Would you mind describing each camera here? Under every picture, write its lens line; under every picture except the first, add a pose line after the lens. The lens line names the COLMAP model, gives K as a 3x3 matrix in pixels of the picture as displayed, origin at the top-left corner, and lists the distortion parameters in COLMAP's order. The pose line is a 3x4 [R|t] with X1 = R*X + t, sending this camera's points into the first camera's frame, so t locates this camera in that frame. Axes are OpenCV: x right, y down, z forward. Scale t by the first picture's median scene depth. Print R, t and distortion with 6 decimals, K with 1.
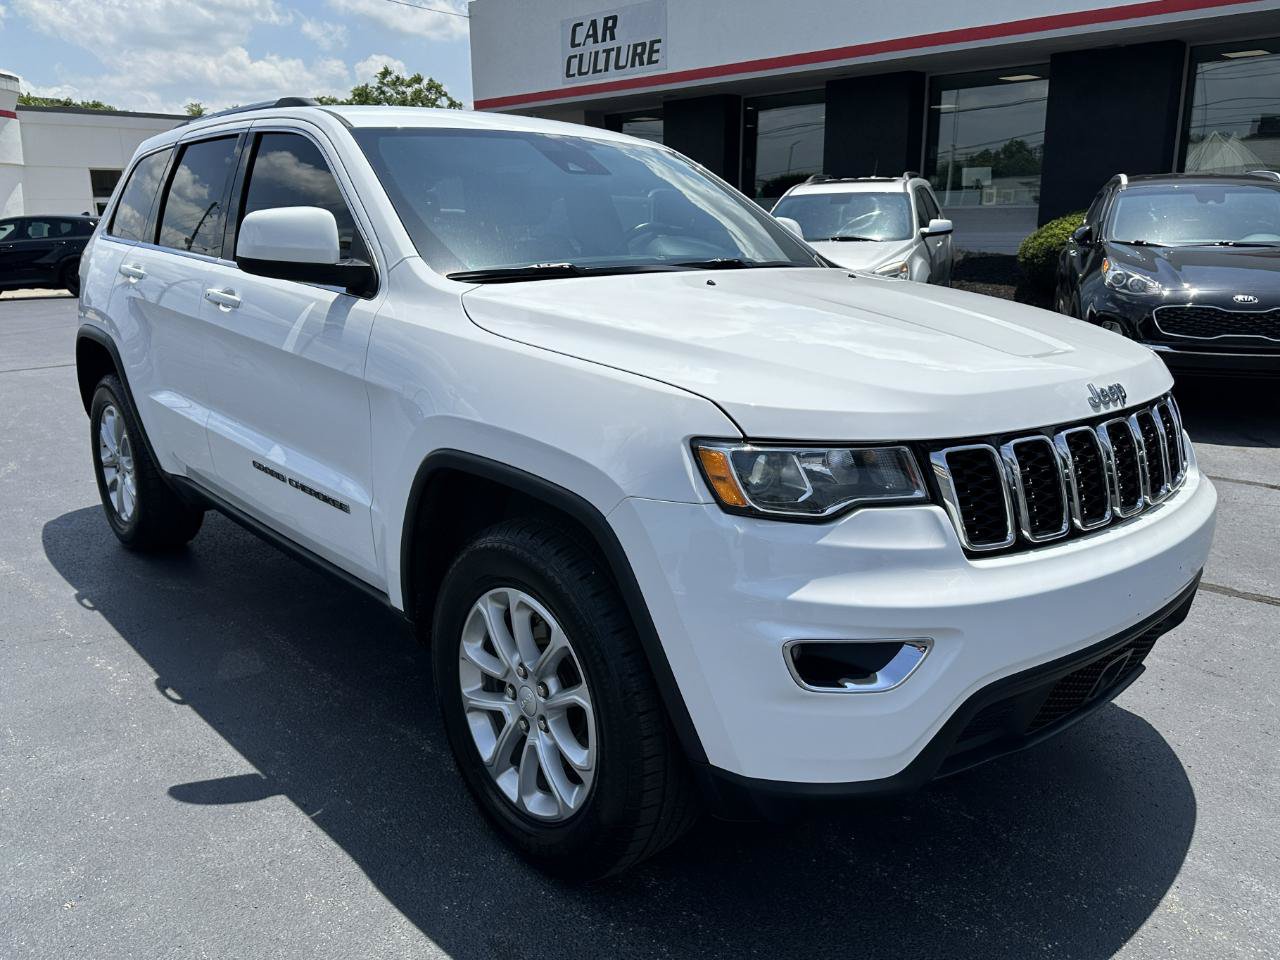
lens RADIAL K [[1017.8, 0, 669.1], [0, 1017.8, 461.9], [0, 0, 1]] dist [0.066731, -0.083207]
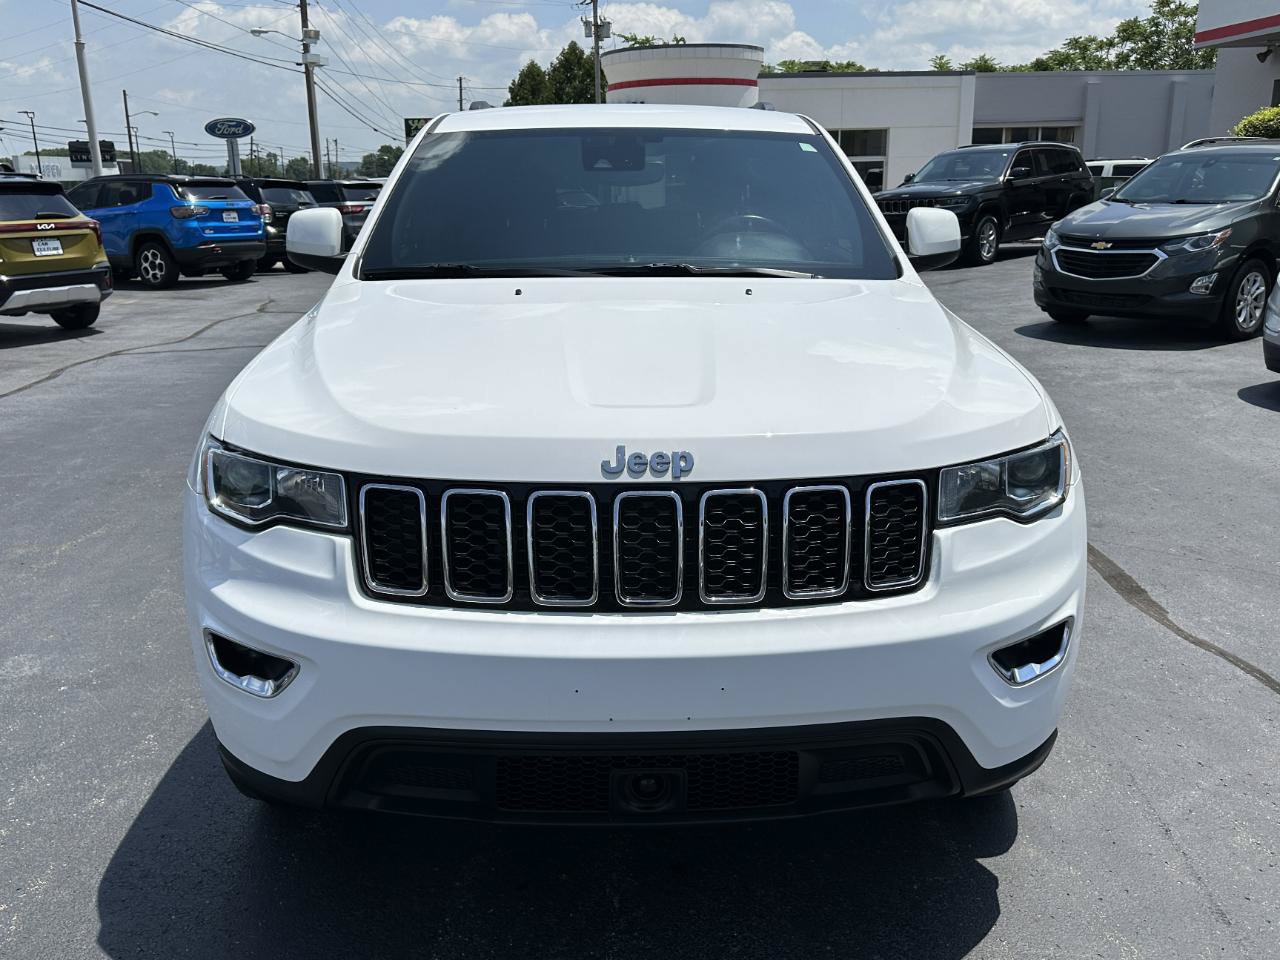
lens RADIAL K [[1096.4, 0, 639.4], [0, 1096.4, 468.3], [0, 0, 1]] dist [0.016098, -0.026518]
pose [[0.756238, 0.163041, -0.633657, 0.794738], [-0.141260, 0.986300, 0.085191, -0.108231], [0.638866, 0.025086, 0.768909, 0.243529]]
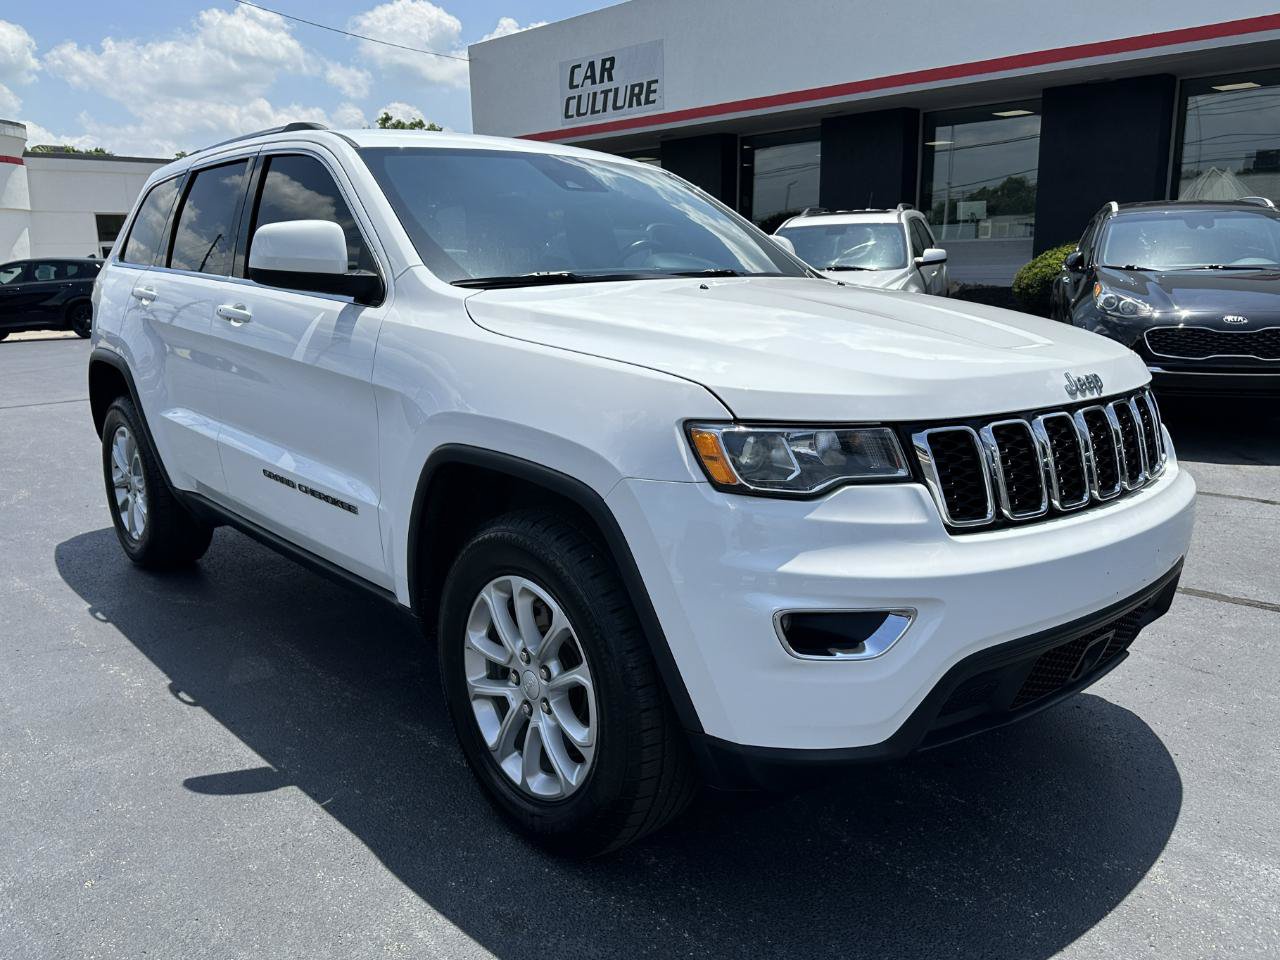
lens RADIAL K [[1016.4, 0, 665.1], [0, 1016.4, 477.6], [0, 0, 1]] dist [0.077487, -0.101296]
pose [[0.999945, -0.009219, -0.004994, 0.004472], [0.009099, 0.999681, -0.023543, 0.040837], [0.005210, 0.023496, 0.999710, -0.034113]]
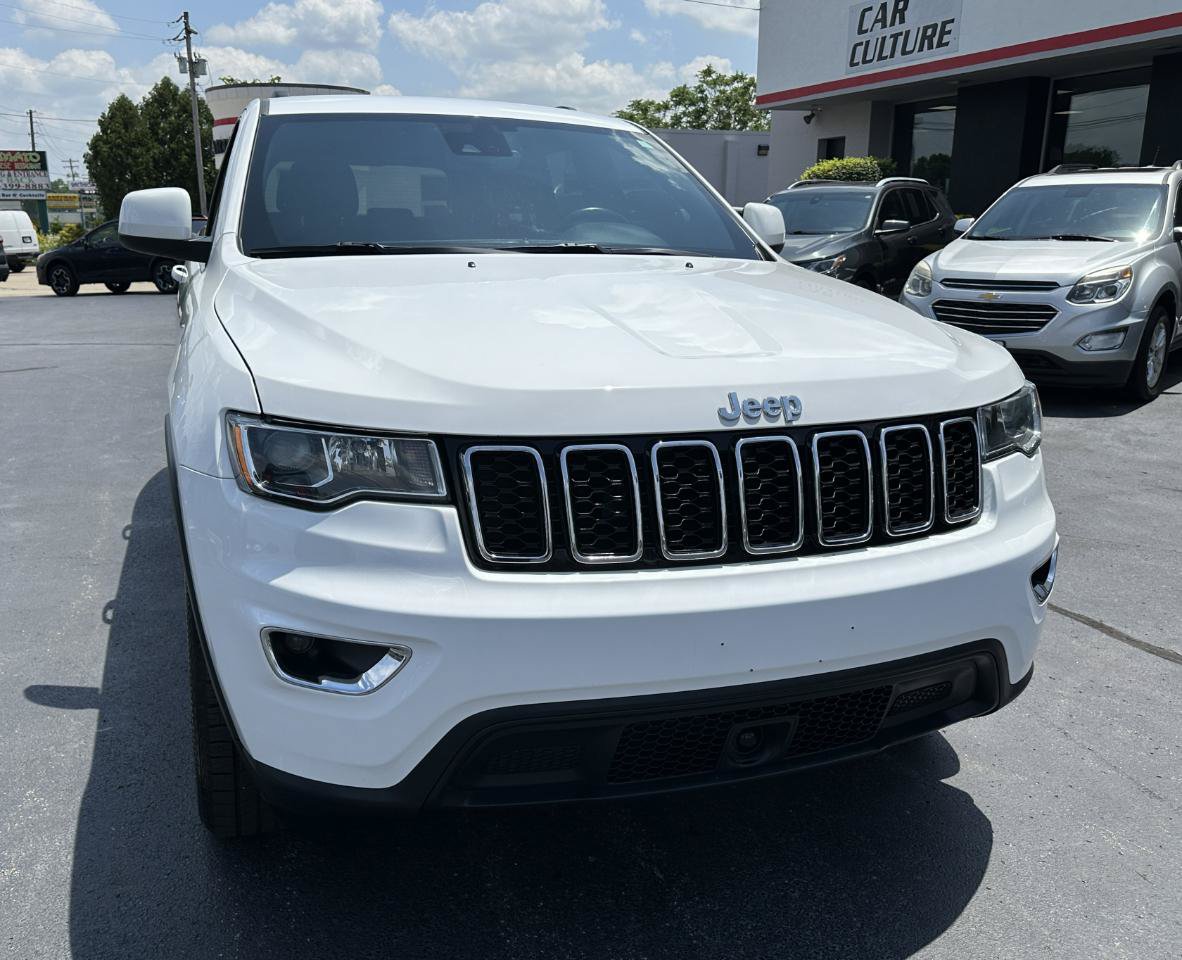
lens RADIAL K [[1037.9, 0, 567.5], [0, 1037.9, 492.5], [0, 0, 1]] dist [0.005921, -0.012191]
pose [[0.920382, 0.105779, -0.376441, 0.485486], [-0.096476, 0.994383, 0.043539, -0.014183], [0.378932, -0.003755, 0.925417, 0.130717]]
